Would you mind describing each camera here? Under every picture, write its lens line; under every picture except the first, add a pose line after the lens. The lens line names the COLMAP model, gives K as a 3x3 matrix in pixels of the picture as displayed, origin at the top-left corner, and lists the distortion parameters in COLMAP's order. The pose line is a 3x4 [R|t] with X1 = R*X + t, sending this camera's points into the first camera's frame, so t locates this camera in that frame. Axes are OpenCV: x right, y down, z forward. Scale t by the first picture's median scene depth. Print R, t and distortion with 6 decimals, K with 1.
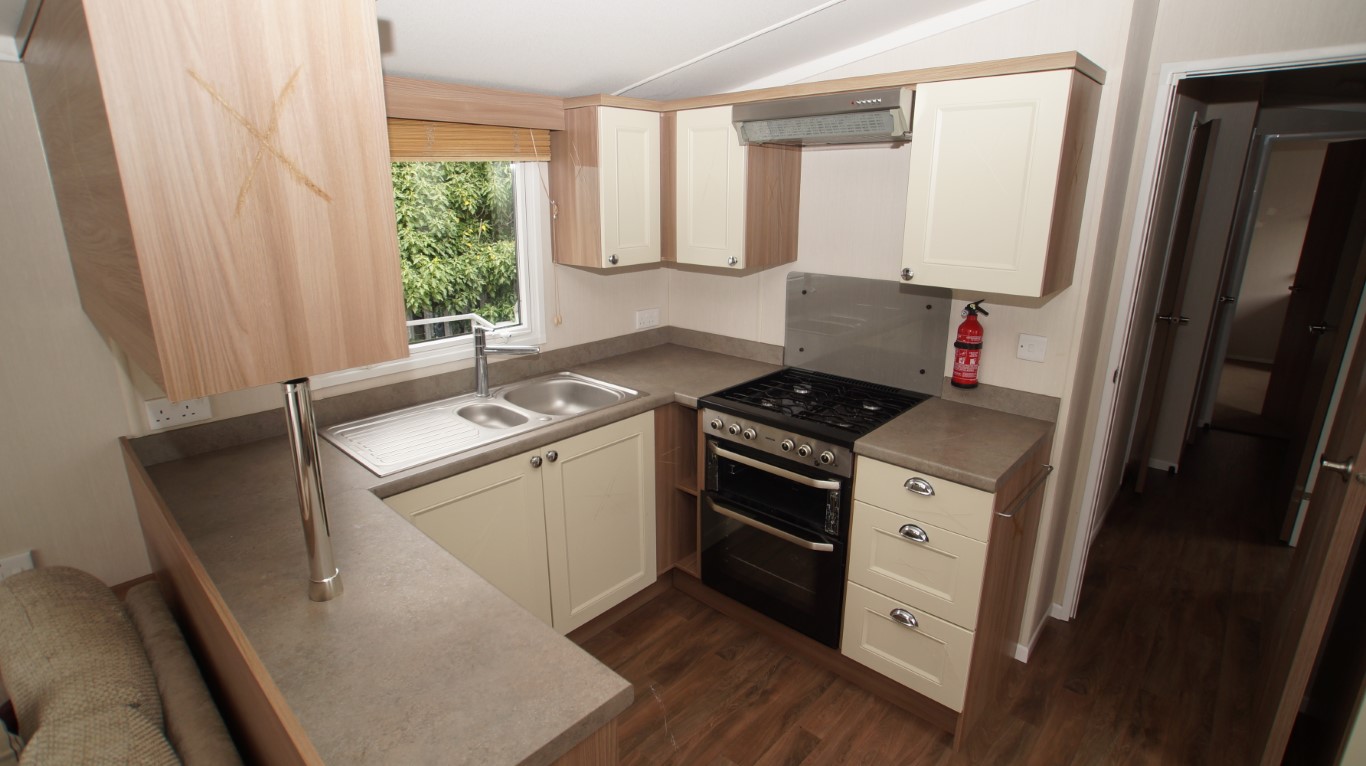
lens RADIAL K [[654.8, 0, 669.8], [0, 654.8, 370.4], [0, 0, 1]] dist [-0.054105, 0.021079]
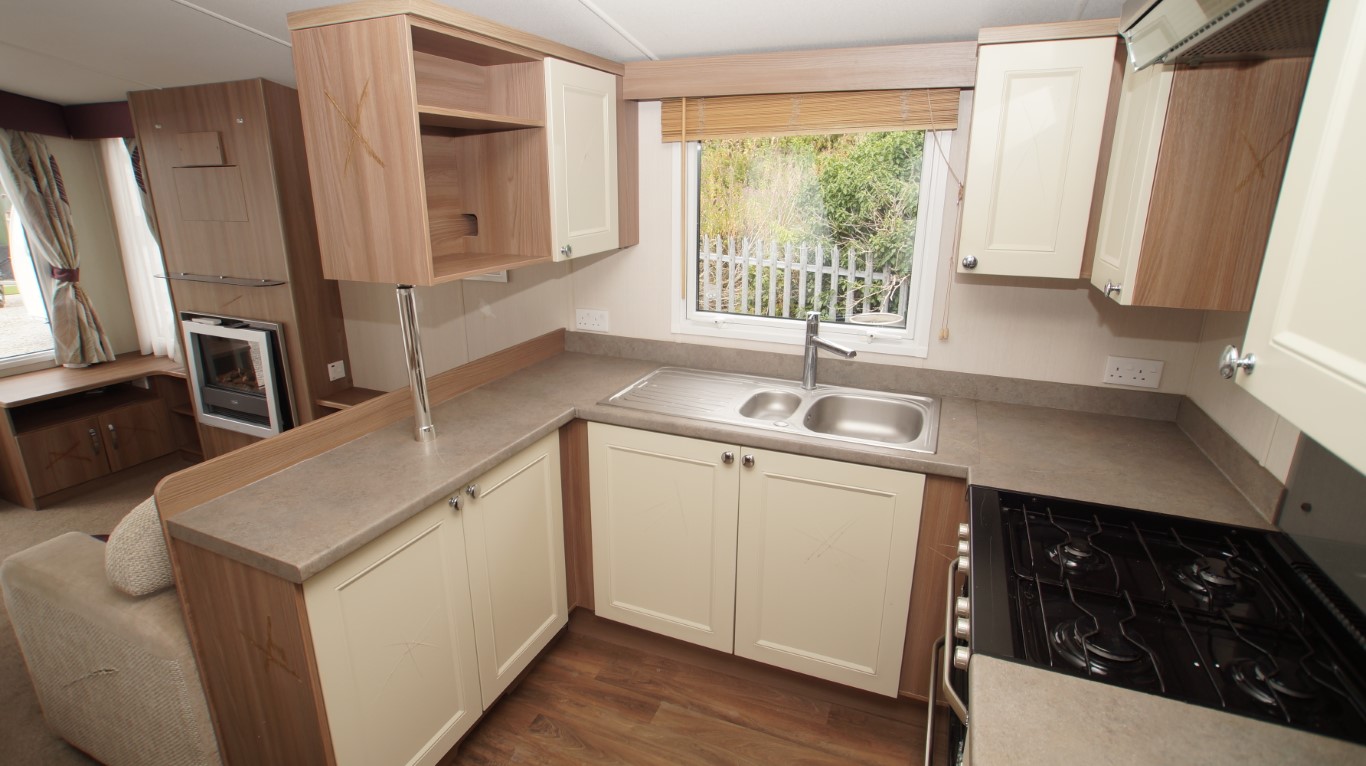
lens RADIAL K [[654.8, 0, 671.4], [0, 654.8, 373.9], [0, 0, 1]] dist [-0.054105, 0.021079]
pose [[0.342111, 0.265286, -0.901434, 0.526984], [-0.253501, 0.949807, 0.183313, -0.112559], [0.904819, 0.165801, 0.392189, 0.491446]]
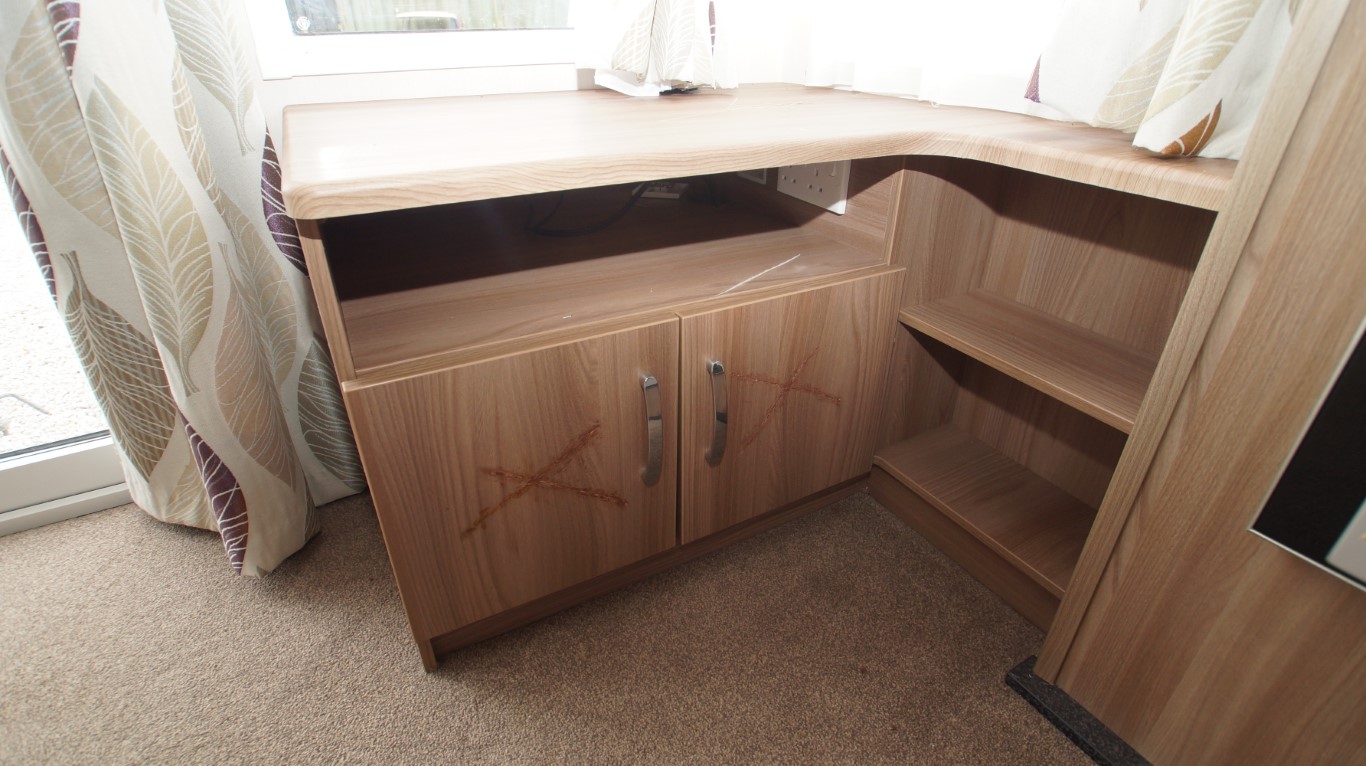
lens RADIAL K [[654.8, 0, 681.4], [0, 654.8, 379.3], [0, 0, 1]] dist [-0.054105, 0.021079]
pose [[-0.298383, 0.461688, -0.835351, -1.009315], [-0.258344, 0.803482, 0.536353, 0.468056], [0.918818, 0.375847, -0.120471, -0.090334]]
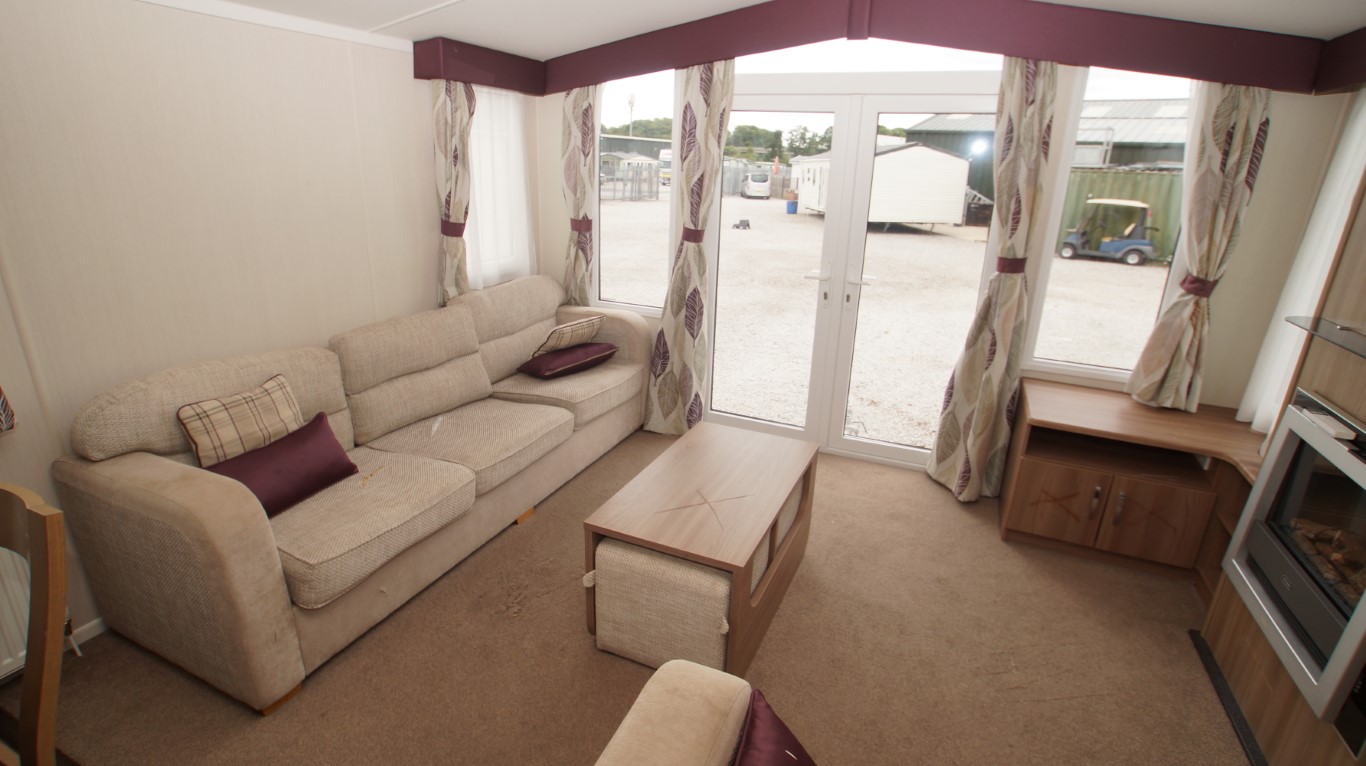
lens RADIAL K [[654.8, 0, 674.7], [0, 654.8, 376.0], [0, 0, 1]] dist [-0.054105, 0.021079]
pose [[-0.941010, 0.073796, -0.330233, -0.199371], [-0.126472, 0.828495, 0.545528, -0.050675], [0.313854, 0.555113, -0.770289, 0.388679]]
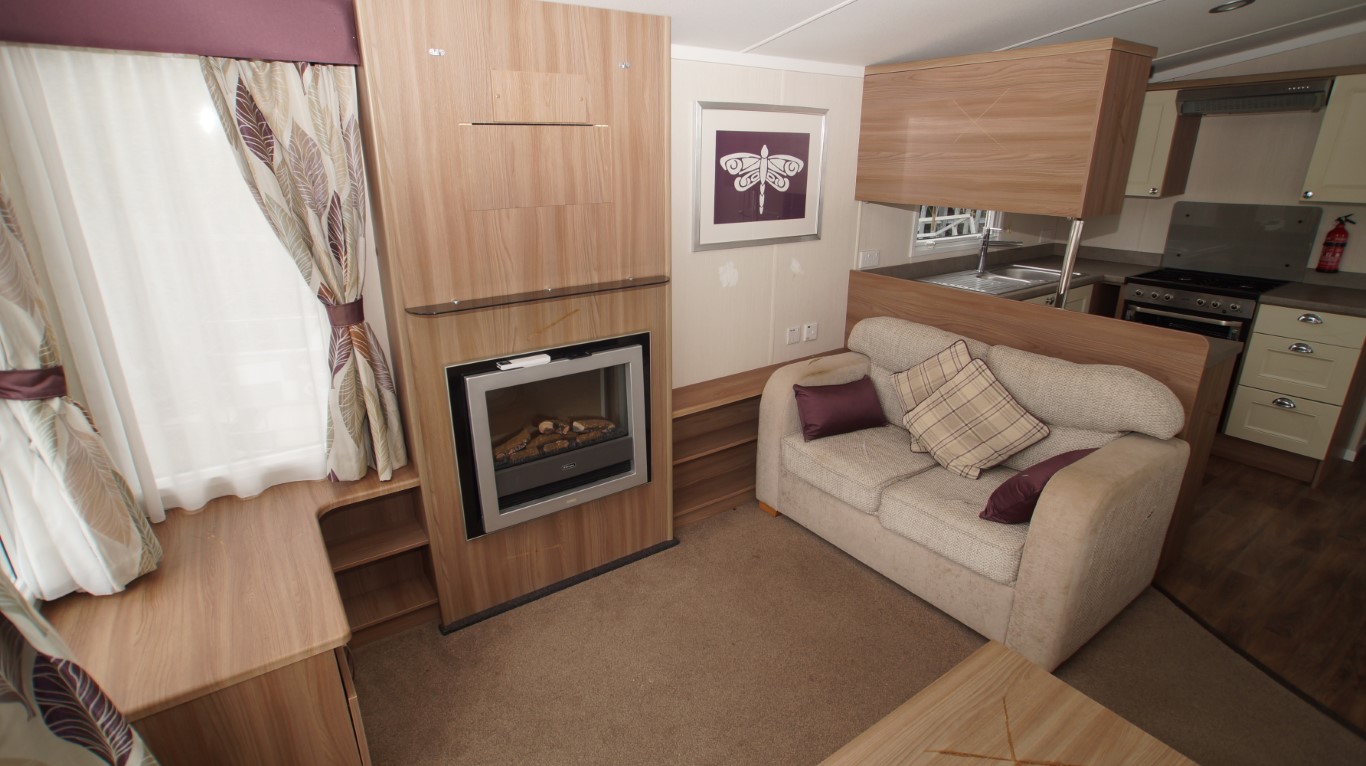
lens RADIAL K [[656.5, 0, 685.0], [0, 656.5, 372.8], [0, 0, 1]] dist [-0.013251, 0.002965]
pose [[0.980381, 0.060400, -0.187631, -0.741720], [-0.050016, 0.996969, 0.059593, 0.248911], [0.190662, -0.049039, 0.980430, -0.821542]]
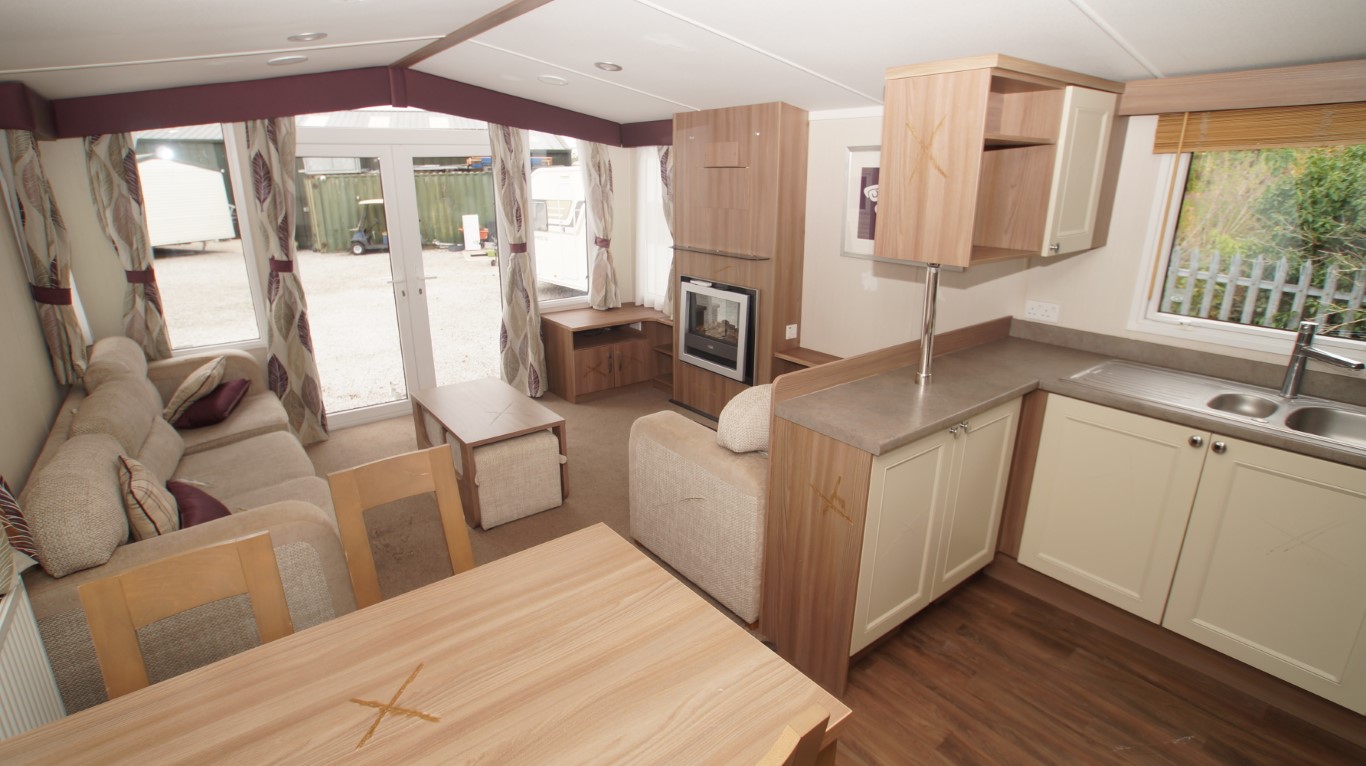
lens RADIAL K [[654.8, 0, 671.5], [0, 654.8, 375.6], [0, 0, 1]] dist [-0.054105, 0.021079]
pose [[-0.160813, 0.289216, -0.943660, 0.775504], [-0.264894, 0.908378, 0.323544, -0.056324], [0.950773, 0.302000, -0.069467, 0.225847]]
